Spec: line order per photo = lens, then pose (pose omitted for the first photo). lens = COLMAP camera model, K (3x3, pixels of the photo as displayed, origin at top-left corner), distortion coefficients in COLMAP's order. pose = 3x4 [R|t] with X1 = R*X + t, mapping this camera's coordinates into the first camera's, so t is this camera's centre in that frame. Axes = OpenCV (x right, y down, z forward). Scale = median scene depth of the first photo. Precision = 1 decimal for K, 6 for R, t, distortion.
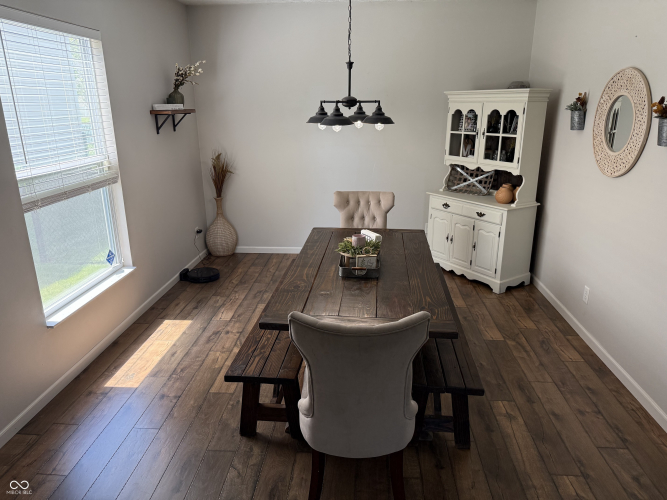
lens RADIAL K [[471.6, 0, 335.2], [0, 471.6, 255.1], [0, 0, 1]] dist [0.079955, -0.094299]
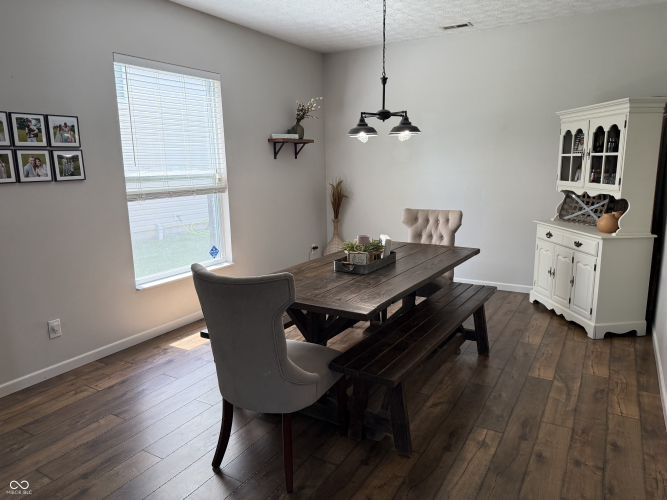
lens RADIAL K [[471.6, 0, 335.2], [0, 471.6, 255.1], [0, 0, 1]] dist [0.079955, -0.094299]
pose [[0.895394, 0.078892, -0.438229, 0.304329], [-0.125524, 0.988986, -0.078429, 0.060576], [0.427215, 0.125233, 0.895435, 0.031728]]
